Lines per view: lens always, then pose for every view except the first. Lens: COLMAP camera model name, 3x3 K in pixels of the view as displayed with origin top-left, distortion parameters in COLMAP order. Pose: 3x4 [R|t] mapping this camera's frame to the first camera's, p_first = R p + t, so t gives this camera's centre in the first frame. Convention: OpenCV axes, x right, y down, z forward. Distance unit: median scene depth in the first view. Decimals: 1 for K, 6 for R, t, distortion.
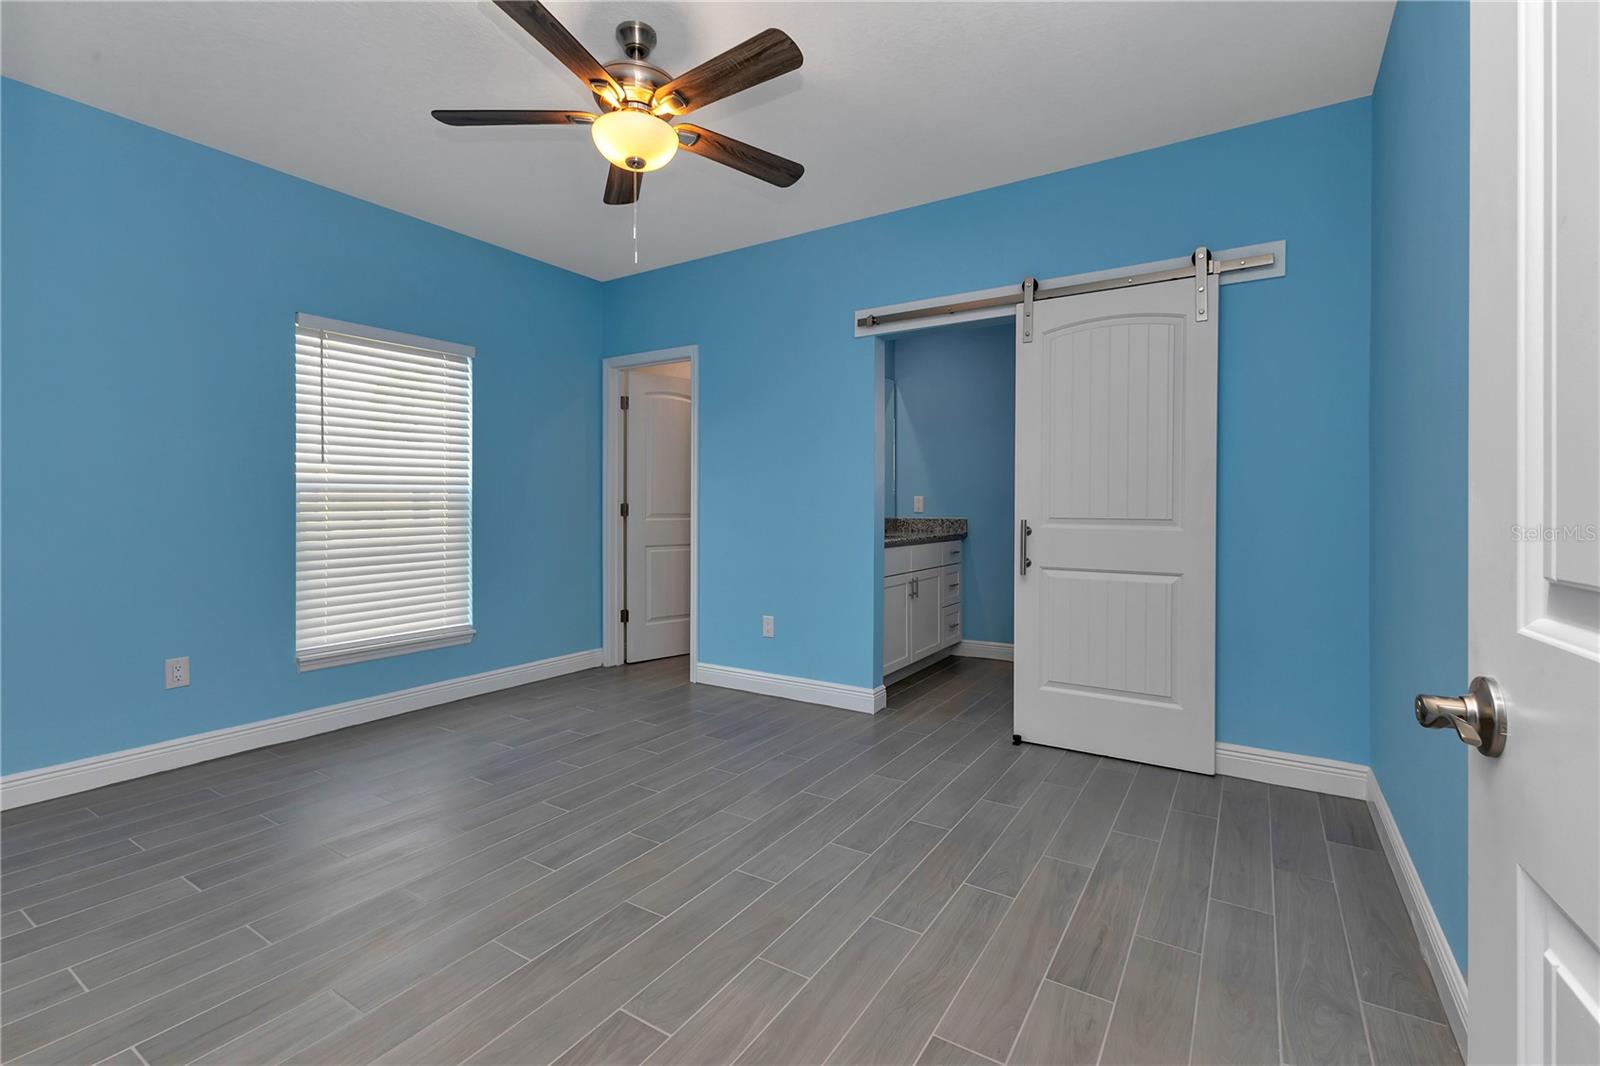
lens RADIAL K [[722.5, 0, 803.0], [0, 722.5, 518.8], [0, 0, 1]] dist [0.001009, 0.000013]
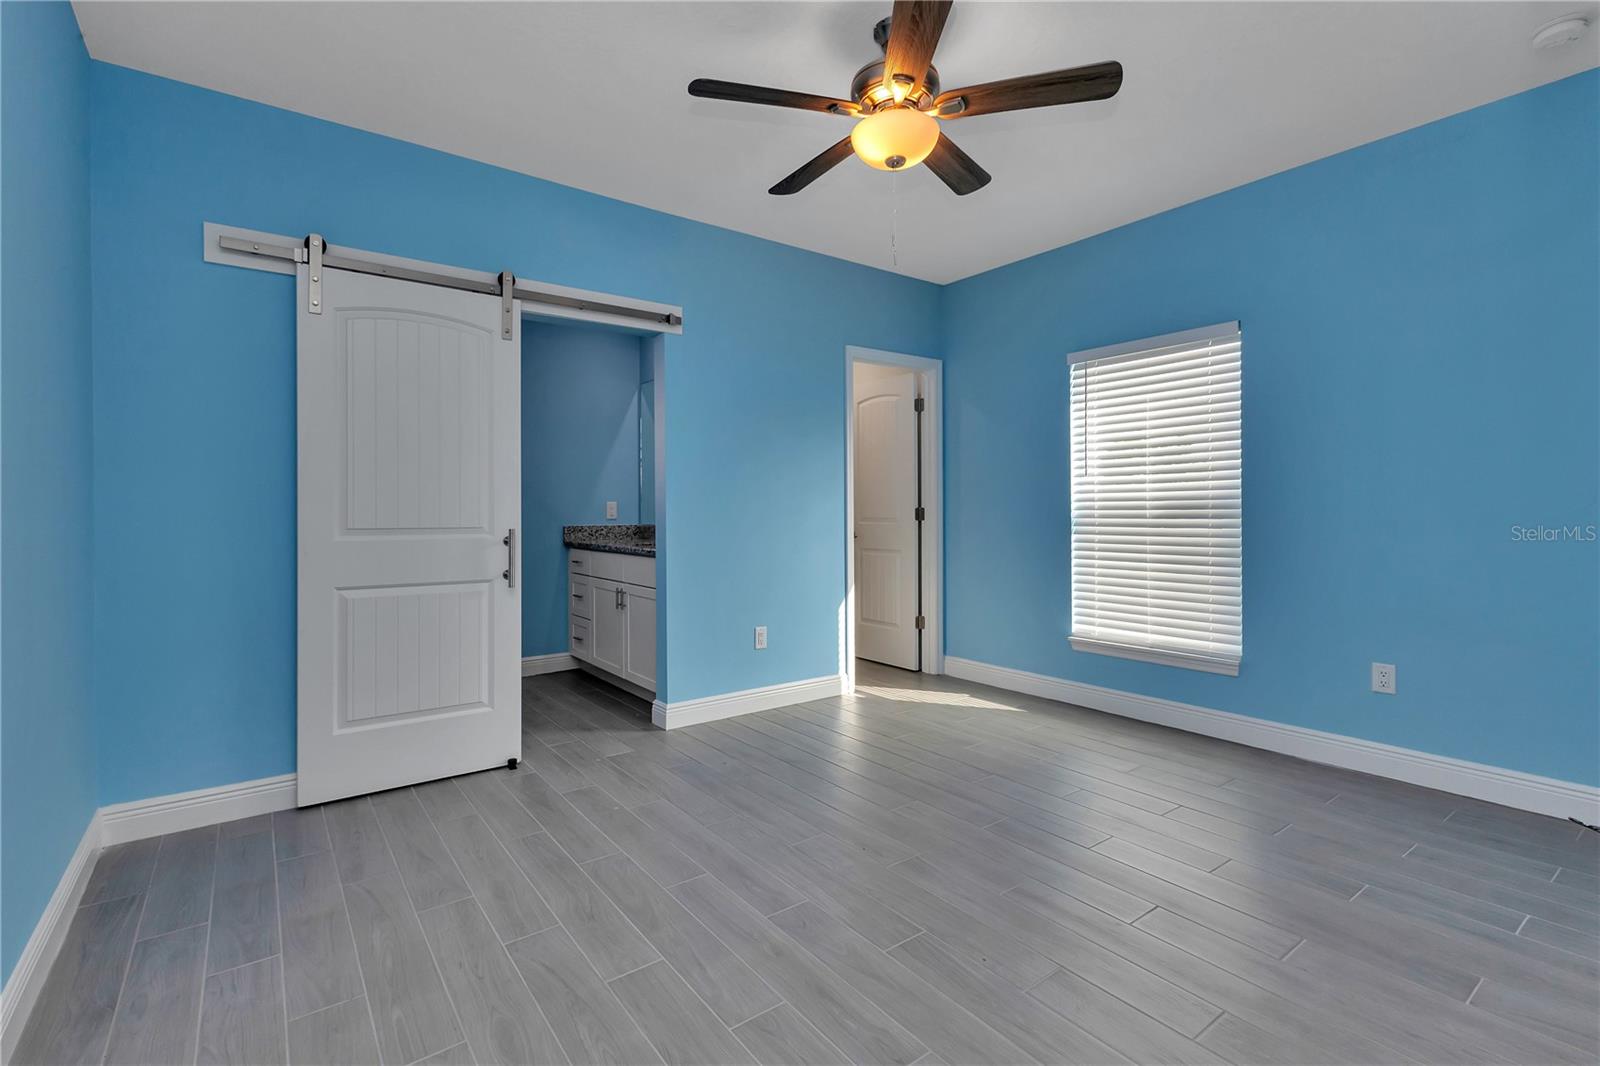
lens RADIAL K [[722.5, 0, 803.0], [0, 722.5, 518.8], [0, 0, 1]] dist [0.001009, 0.000013]
pose [[0.352428, -0.007510, 0.935809, -0.956315], [0.008118, 0.999955, 0.004967, -0.019886], [-0.935804, 0.005846, 0.352473, 0.601925]]
